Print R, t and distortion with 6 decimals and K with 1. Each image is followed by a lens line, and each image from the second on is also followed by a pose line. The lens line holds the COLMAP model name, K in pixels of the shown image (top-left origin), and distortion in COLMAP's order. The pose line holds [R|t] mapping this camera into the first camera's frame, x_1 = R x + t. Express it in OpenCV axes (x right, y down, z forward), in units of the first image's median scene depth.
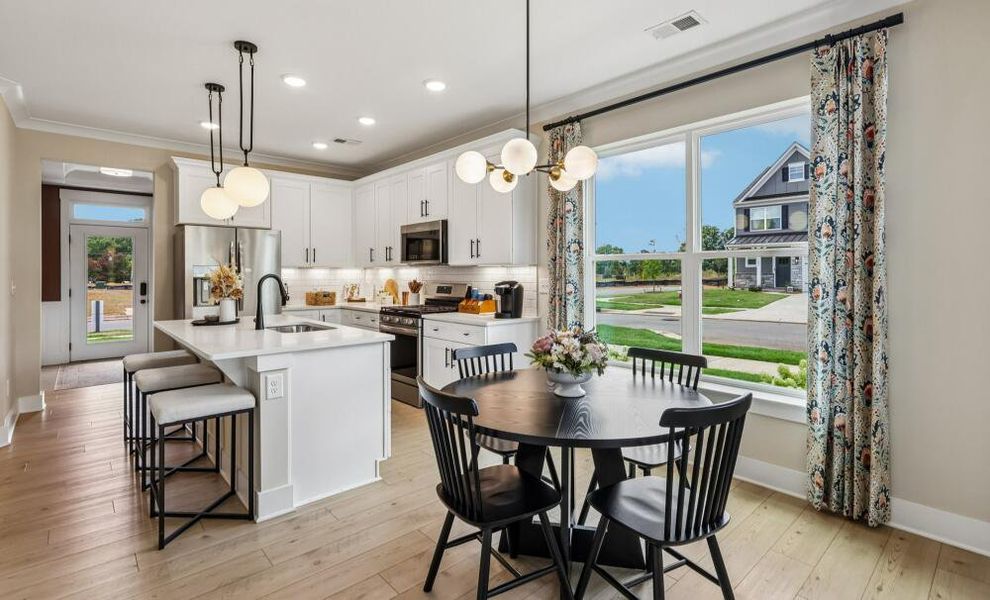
lens RADIAL K [[468.7, 0, 485.8], [0, 468.7, 273.5], [0, 0, 1]] dist [-0.005686, 0.000295]
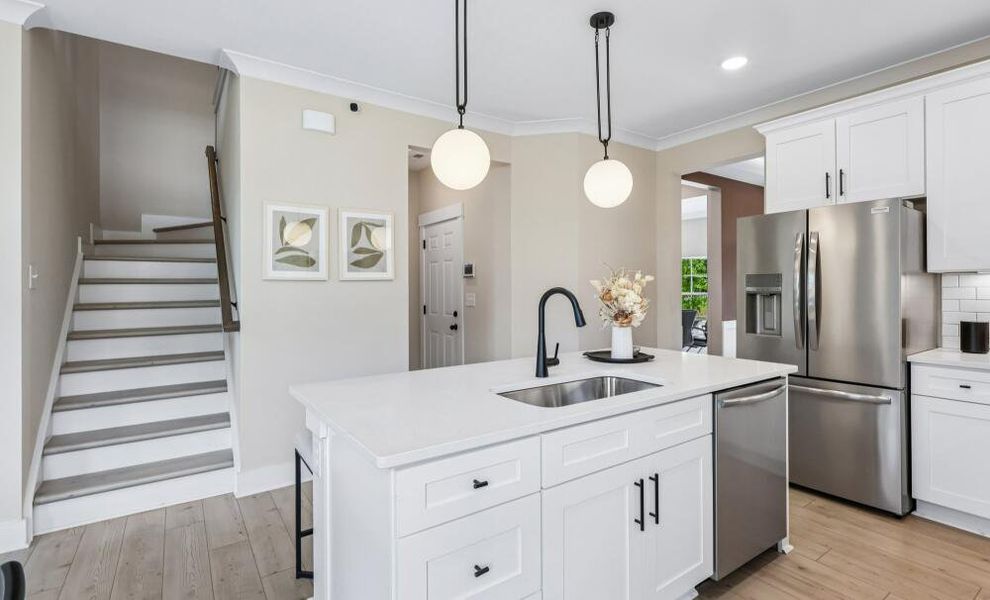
lens RADIAL K [[468.7, 0, 498.3], [0, 468.7, 294.0], [0, 0, 1]] dist [-0.005686, 0.000295]
pose [[-0.121956, 0.006745, -0.992513, 0.131094], [0.004040, 0.999972, 0.006299, 0.004511], [0.992527, -0.003242, -0.121980, 0.920447]]
